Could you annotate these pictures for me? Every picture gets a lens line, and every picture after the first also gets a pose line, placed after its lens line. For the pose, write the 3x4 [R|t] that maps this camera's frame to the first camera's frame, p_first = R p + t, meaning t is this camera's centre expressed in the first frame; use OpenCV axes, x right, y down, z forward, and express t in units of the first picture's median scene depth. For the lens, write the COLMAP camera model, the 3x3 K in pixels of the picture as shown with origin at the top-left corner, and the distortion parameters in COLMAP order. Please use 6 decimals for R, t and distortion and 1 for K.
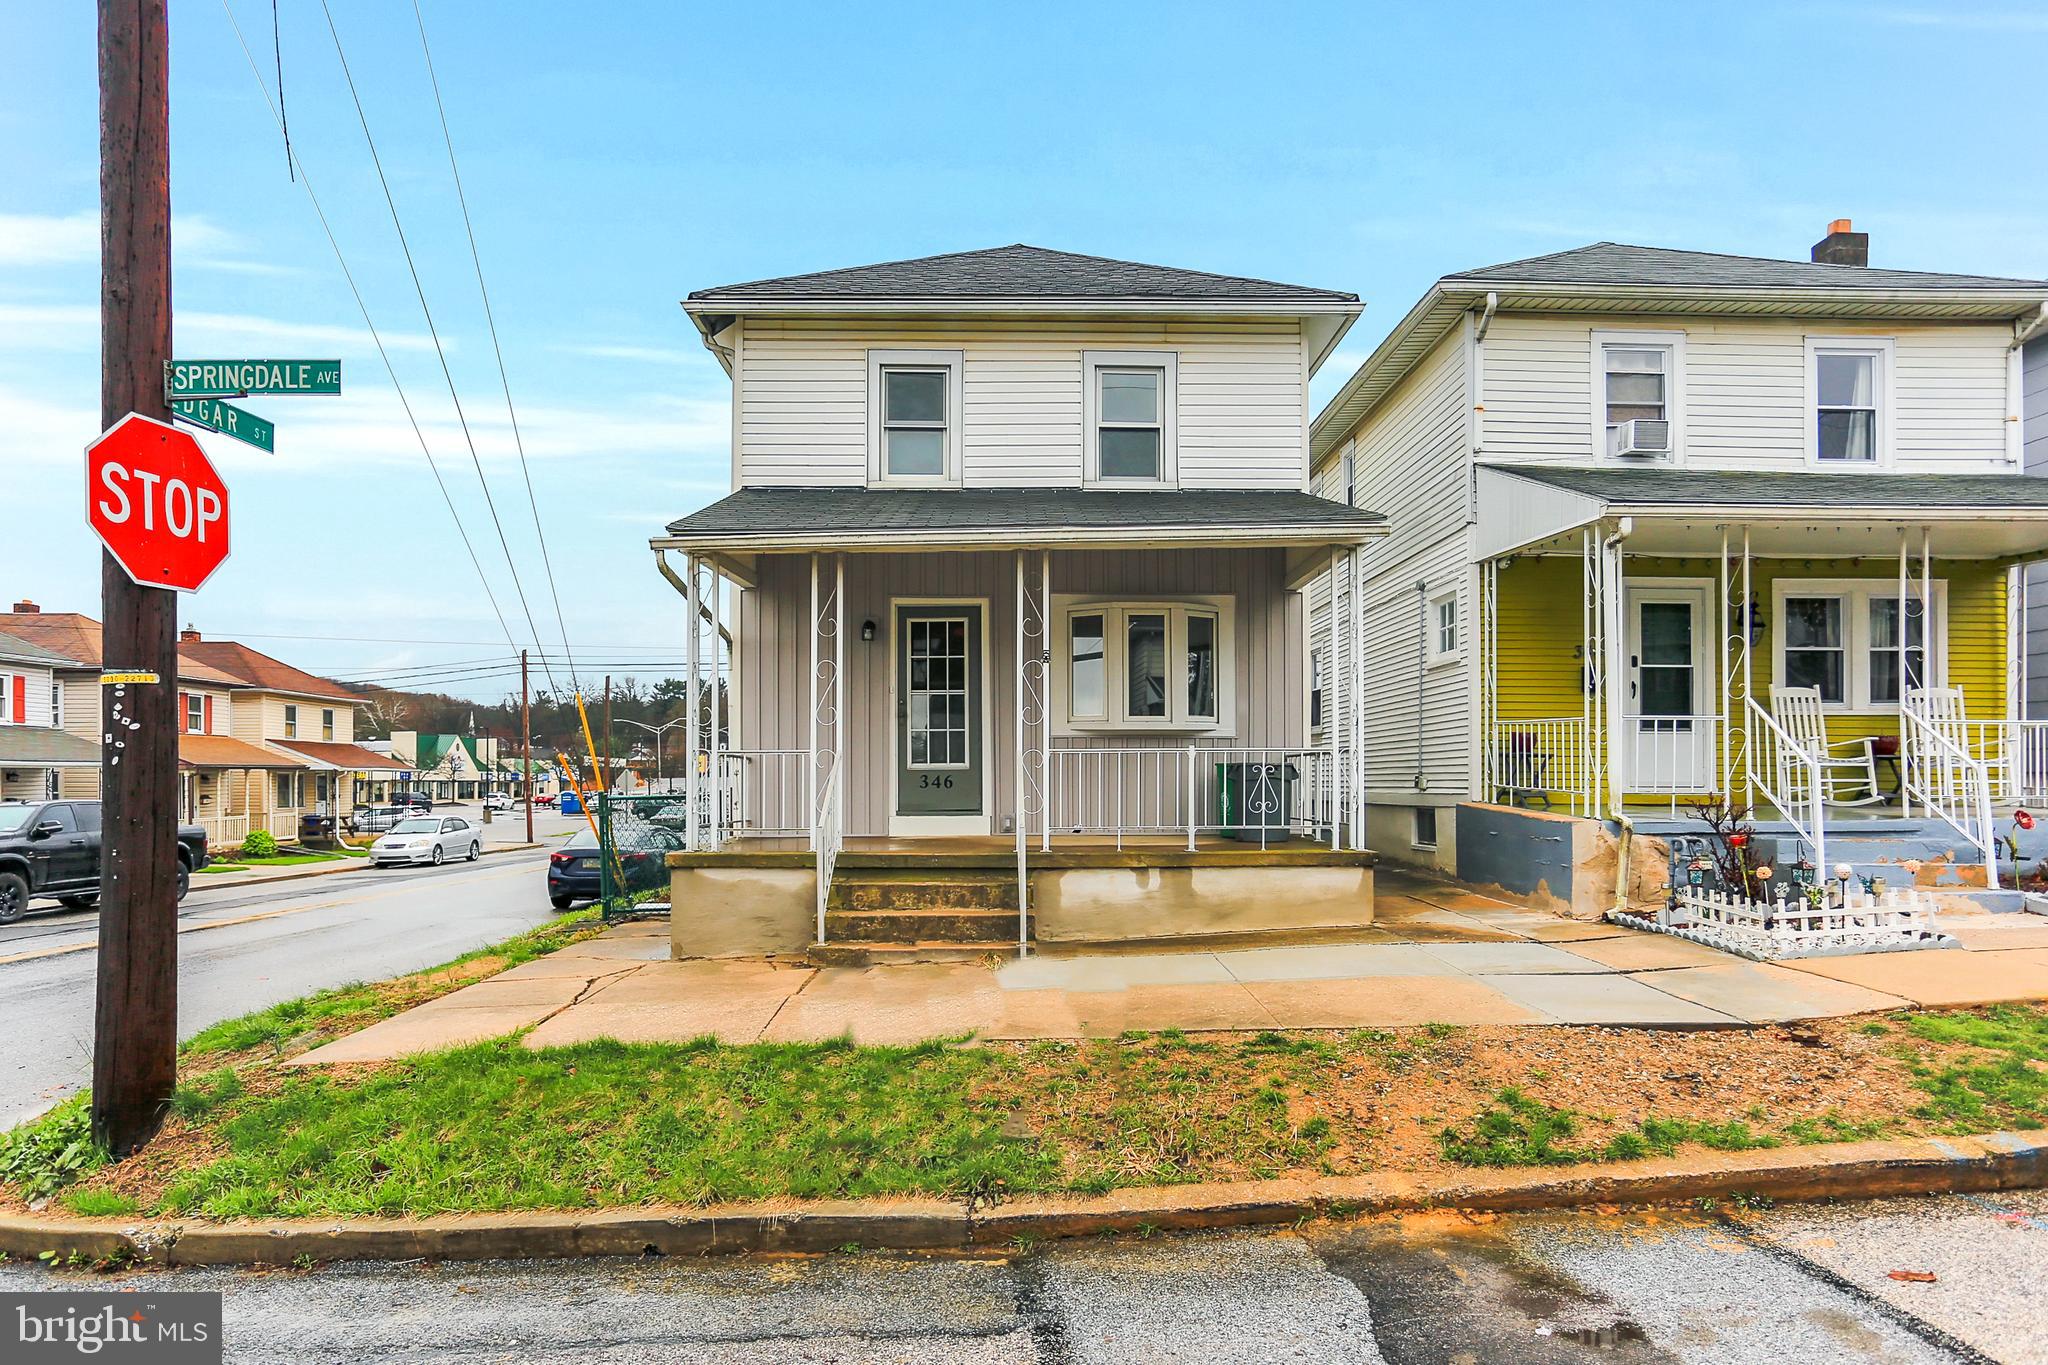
lens RADIAL K [[1166.4, 0, 1025.9], [0, 1166.4, 785.0], [0, 0, 1]] dist [-0.050468, 0.035912]
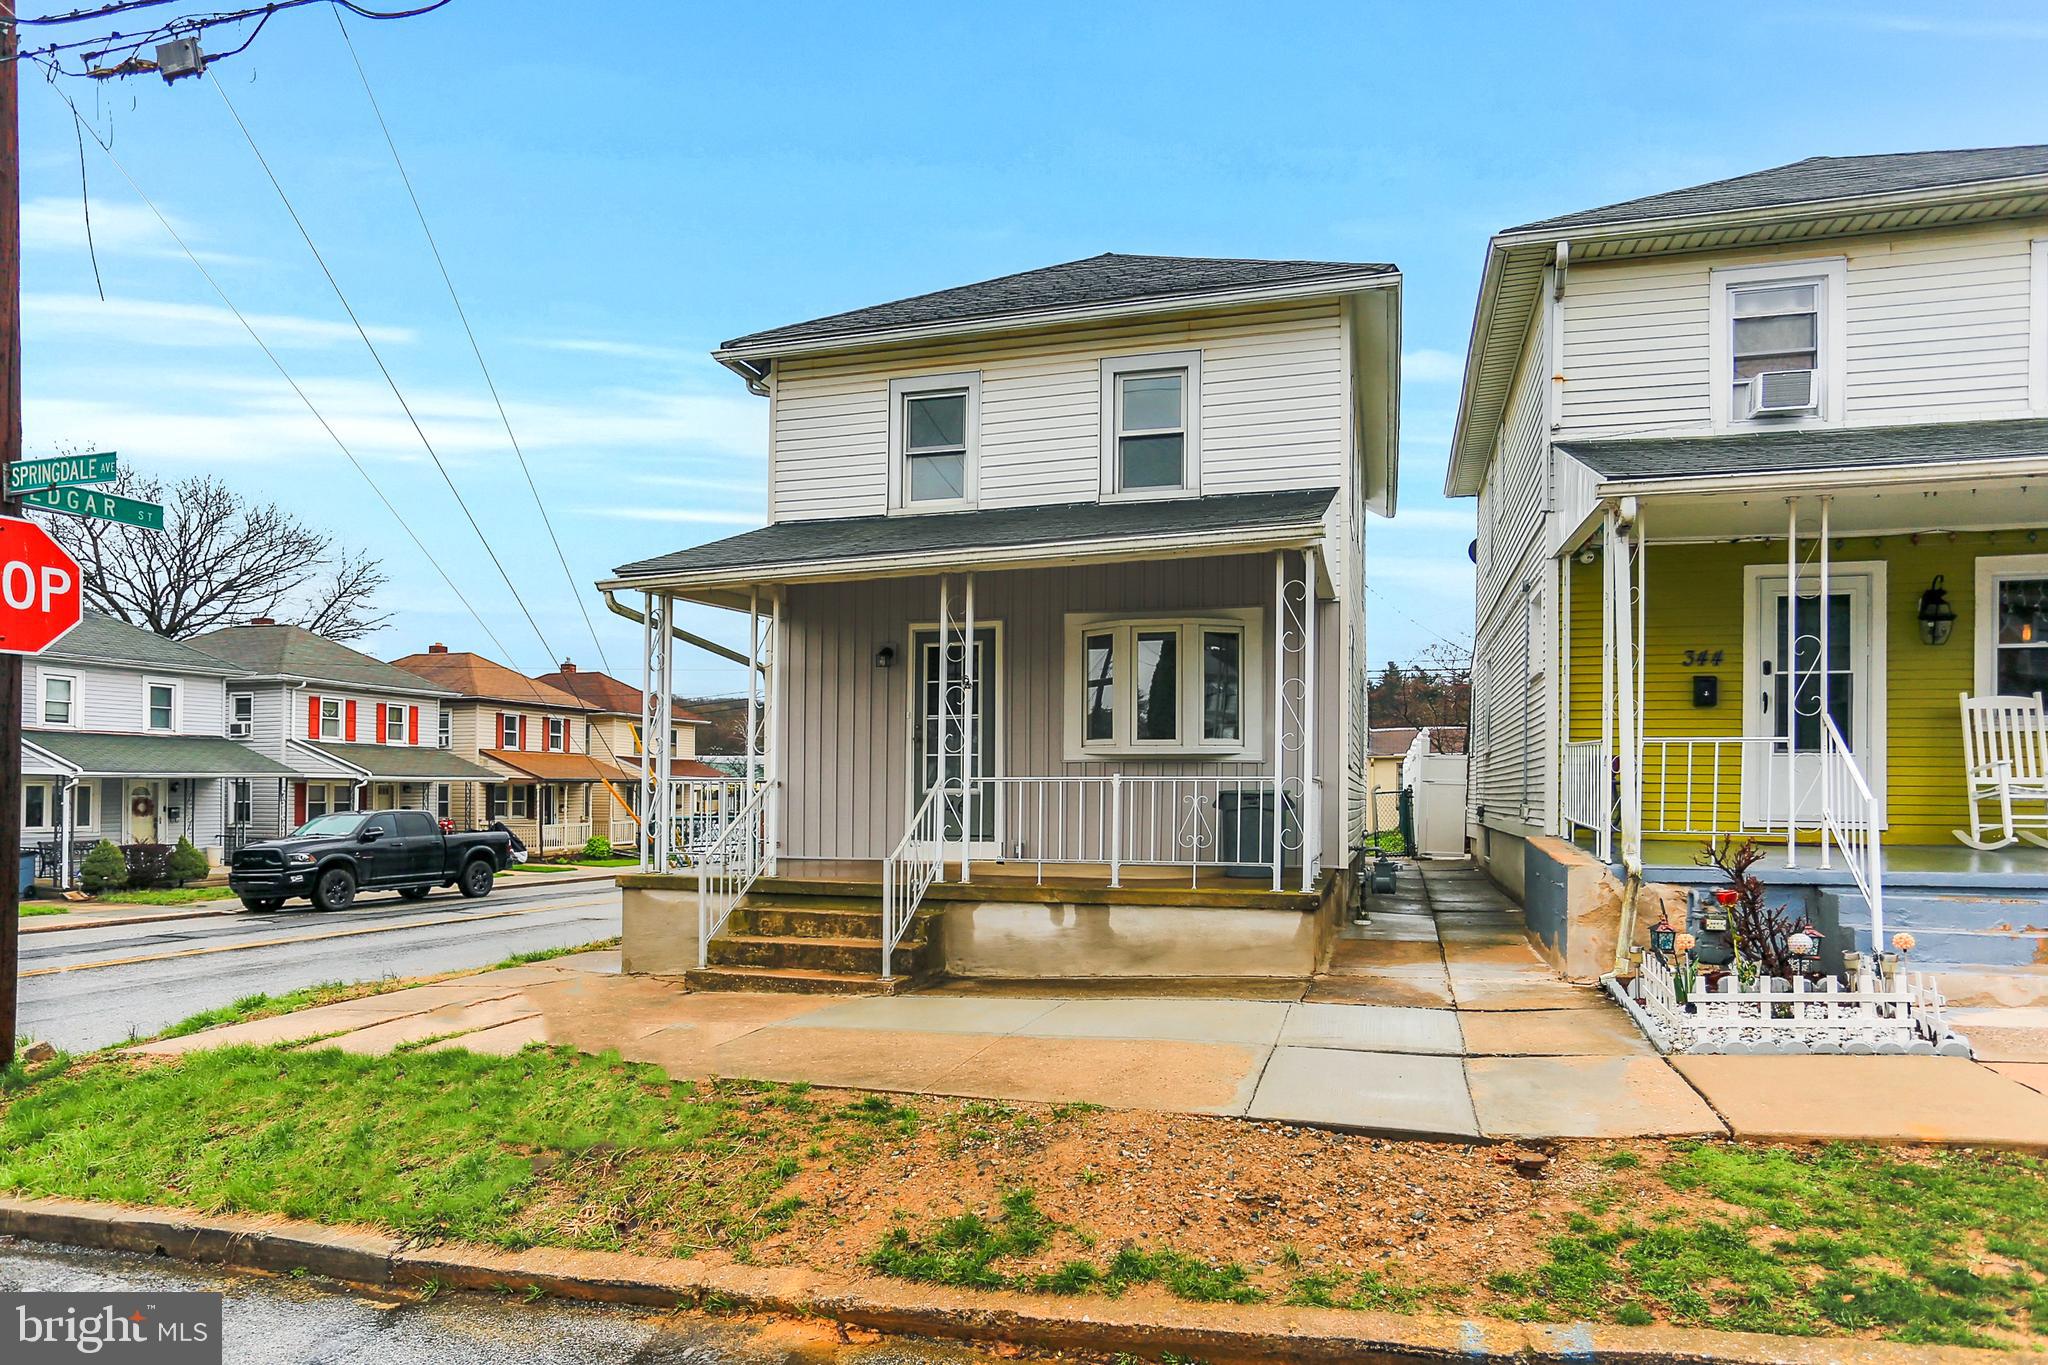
lens RADIAL K [[1157.3, 0, 1023.3], [0, 1157.3, 793.9], [0, 0, 1]] dist [-0.045978, 0.029865]
pose [[0.955836, 0.007188, -0.293812, 0.275562], [-0.008203, 0.999964, -0.002221, -0.012256], [0.293785, 0.004533, 0.955861, 0.074034]]
